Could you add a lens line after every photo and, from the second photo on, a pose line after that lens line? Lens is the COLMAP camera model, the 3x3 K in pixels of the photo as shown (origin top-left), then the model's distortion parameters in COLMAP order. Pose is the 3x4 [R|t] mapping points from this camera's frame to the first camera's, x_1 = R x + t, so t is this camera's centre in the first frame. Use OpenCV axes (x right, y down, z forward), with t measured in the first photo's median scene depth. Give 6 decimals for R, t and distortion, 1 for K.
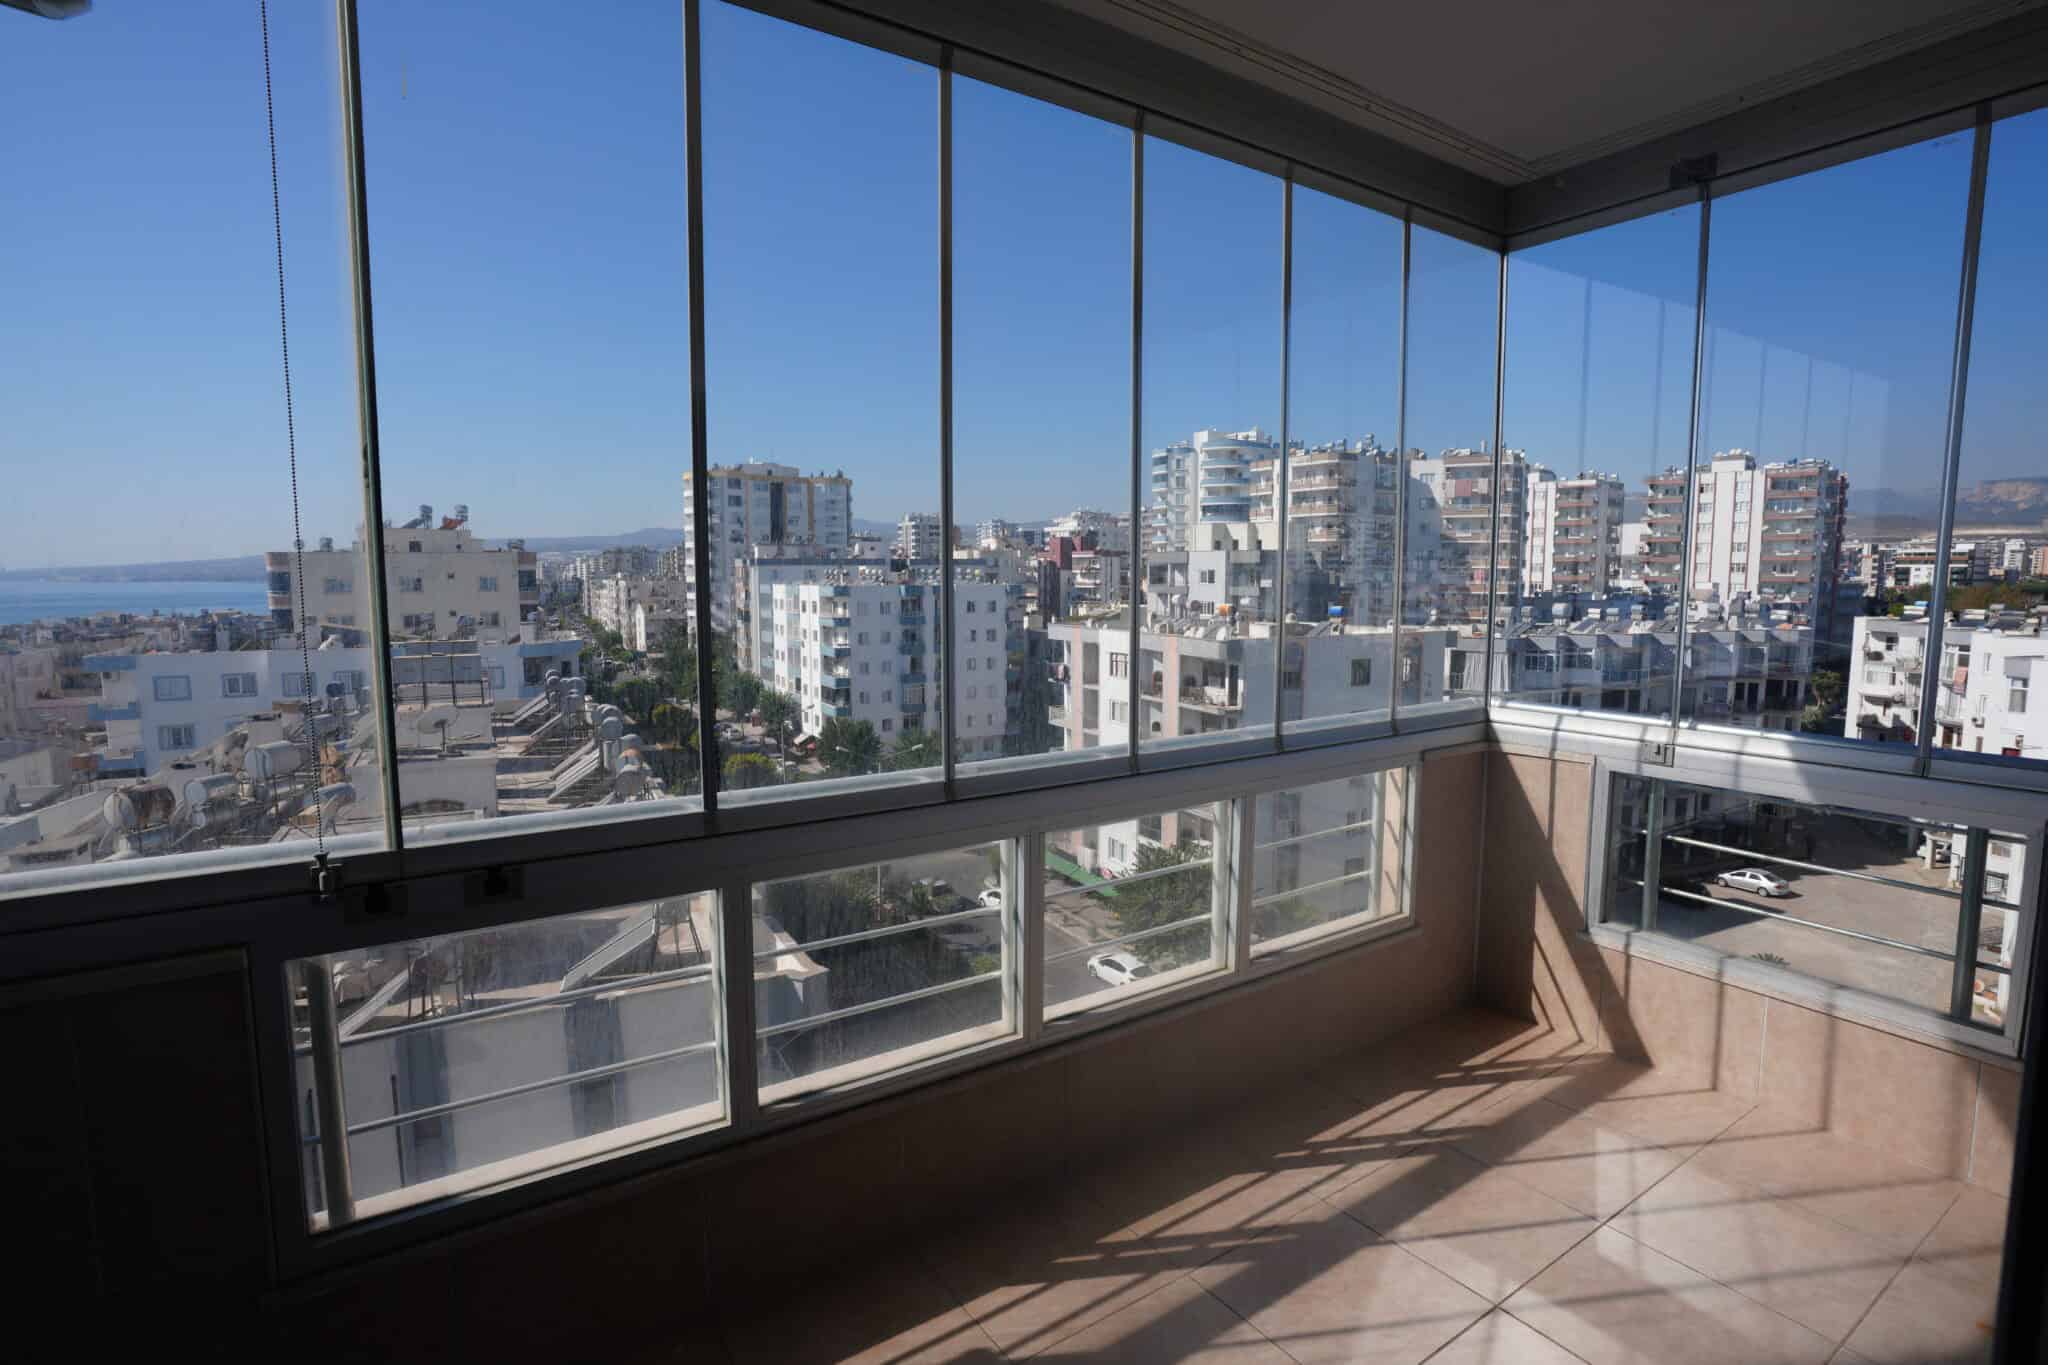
lens RADIAL K [[1023.6, 0, 1018.7], [0, 1023.6, 679.5], [0, 0, 1]] dist [-0.075712, 0.036320]
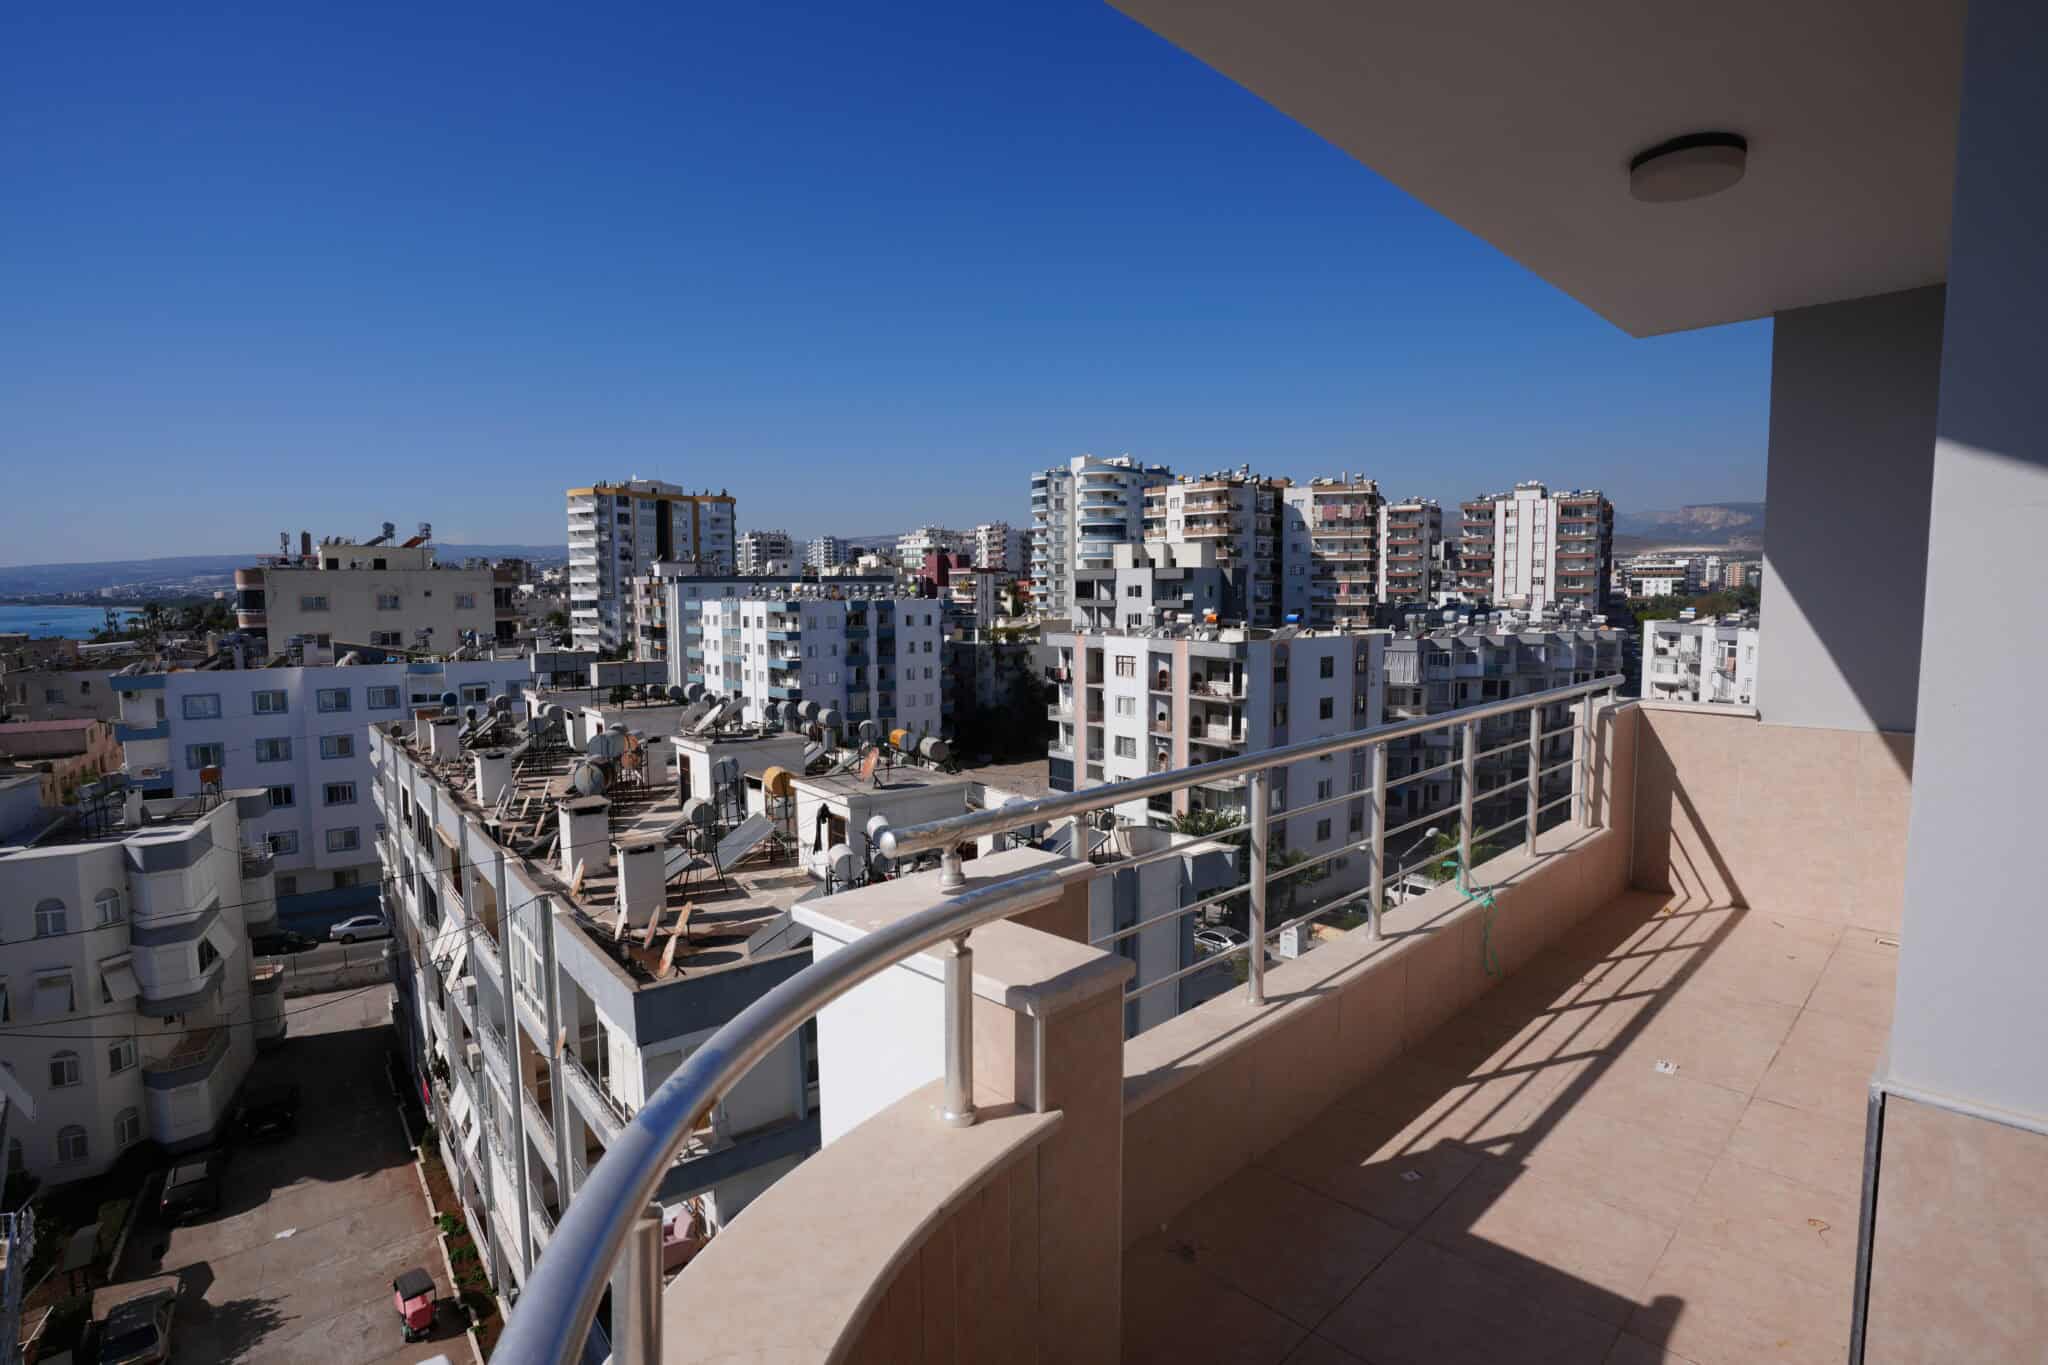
lens RADIAL K [[1023.6, 0, 1018.7], [0, 1023.6, 679.5], [0, 0, 1]] dist [-0.075712, 0.036320]
pose [[0.982843, -0.020158, 0.183338, -0.120712], [0.023035, 0.999642, -0.013576, 0.007378], [-0.182998, 0.017566, 0.982956, -0.068225]]
